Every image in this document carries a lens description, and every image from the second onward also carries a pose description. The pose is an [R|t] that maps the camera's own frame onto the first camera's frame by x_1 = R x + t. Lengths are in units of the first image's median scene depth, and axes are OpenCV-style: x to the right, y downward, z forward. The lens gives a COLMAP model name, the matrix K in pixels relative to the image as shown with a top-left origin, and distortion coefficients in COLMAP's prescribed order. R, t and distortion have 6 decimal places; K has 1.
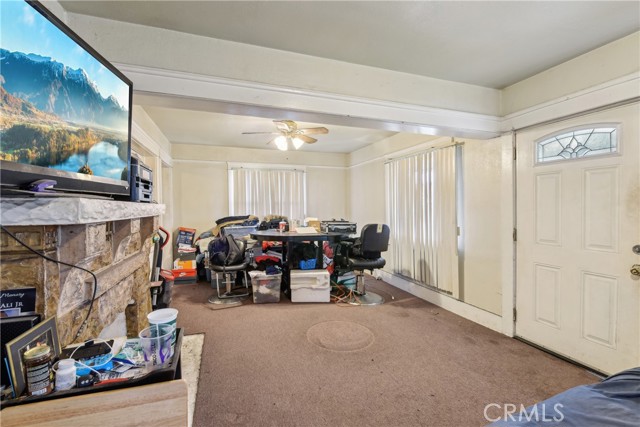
lens RADIAL K [[267.7, 0, 318.6], [0, 267.7, 206.1], [0, 0, 1]] dist [0.000119, -0.000037]
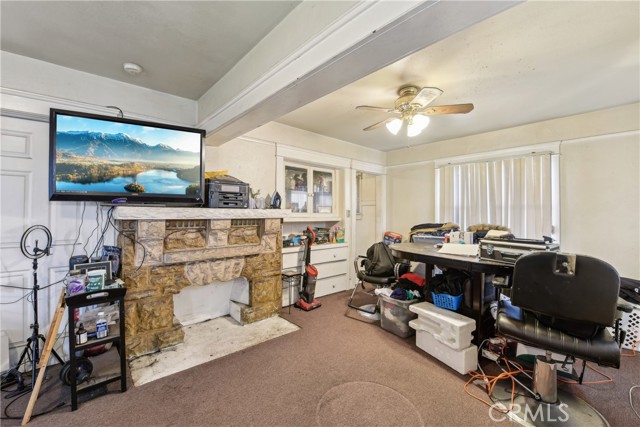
lens RADIAL K [[270.4, 0, 320.0], [0, 270.4, 213.5], [0, 0, 1]] dist [-0.001091, -0.000079]
pose [[0.388940, 0.006565, -0.921239, 0.466416], [-0.002002, 0.999978, 0.006281, 0.002423], [0.921261, -0.000598, 0.388945, 0.489917]]
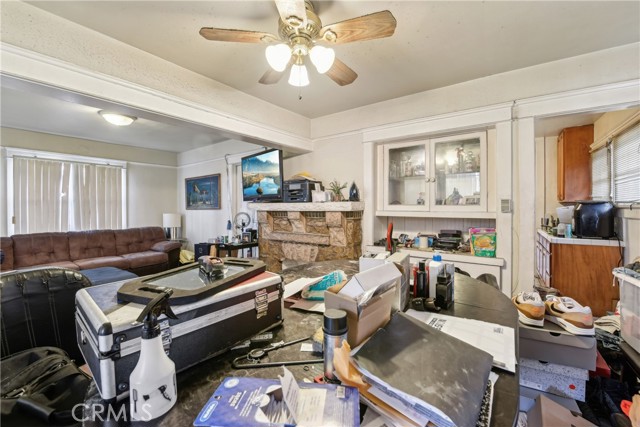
lens RADIAL K [[267.7, 0, 318.6], [0, 267.7, 206.1], [0, 0, 1]] dist [0.000119, -0.000037]
pose [[-0.827648, 0.009981, -0.561159, 0.120677], [0.010862, 0.999939, 0.001765, 0.004976], [0.561142, -0.004635, -0.827706, 1.385589]]
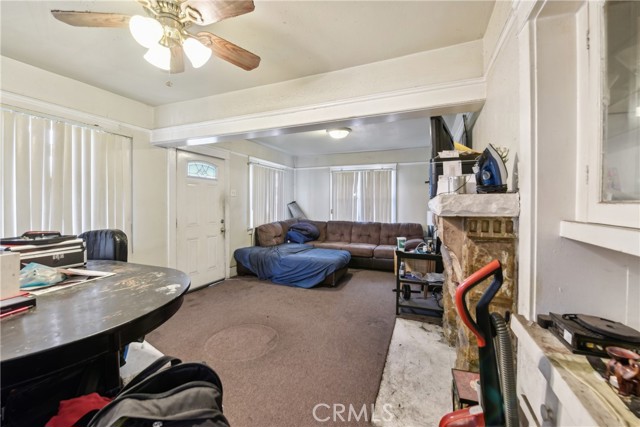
lens RADIAL K [[267.7, 0, 318.6], [0, 267.7, 206.1], [0, 0, 1]] dist [0.000119, -0.000037]
pose [[-0.747783, -0.006294, 0.663913, -0.549816], [-0.003119, 0.999977, 0.005966, 0.005419], [-0.663936, 0.002391, -0.747786, 1.146334]]
